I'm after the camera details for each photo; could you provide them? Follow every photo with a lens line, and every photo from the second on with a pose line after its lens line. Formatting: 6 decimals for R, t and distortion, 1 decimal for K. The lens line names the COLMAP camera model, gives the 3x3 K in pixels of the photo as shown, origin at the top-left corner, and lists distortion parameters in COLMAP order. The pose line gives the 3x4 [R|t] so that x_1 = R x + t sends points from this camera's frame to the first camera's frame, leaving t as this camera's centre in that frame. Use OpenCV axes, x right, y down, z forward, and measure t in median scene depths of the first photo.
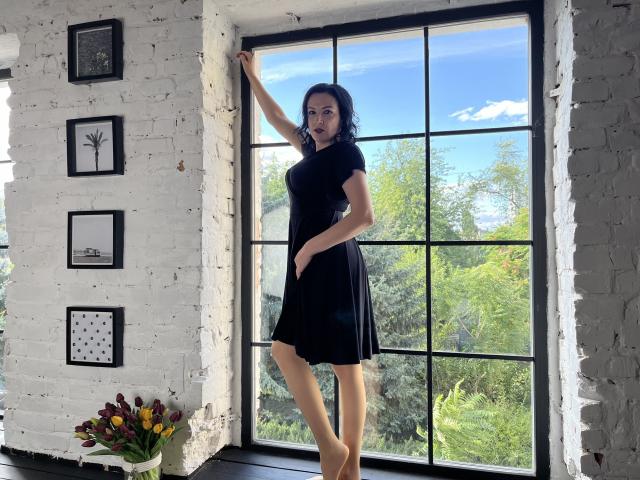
lens RADIAL K [[484.1, 0, 318.3], [0, 484.1, 238.7], [0, 0, 1]] dist [0.059375, -0.091043]
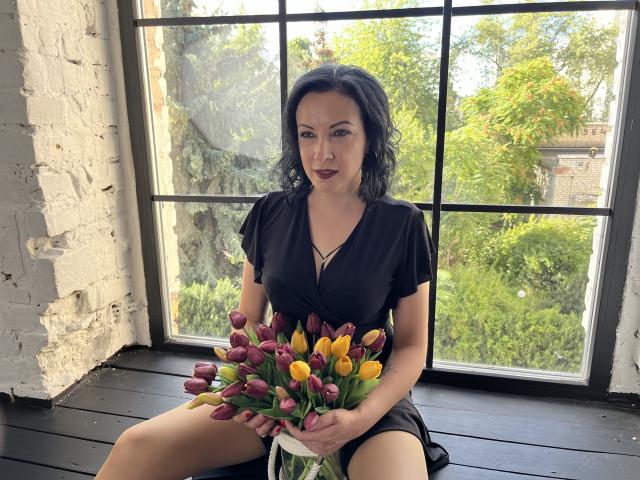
lens RADIAL K [[484.1, 0, 323.4], [0, 484.1, 236.1], [0, 0, 1]] dist [0.059375, -0.091043]
pose [[0.998109, -0.015085, 0.059592, 0.048418], [-0.000727, 0.966457, 0.256829, 0.113090], [-0.061468, -0.256386, 0.964618, 0.404154]]
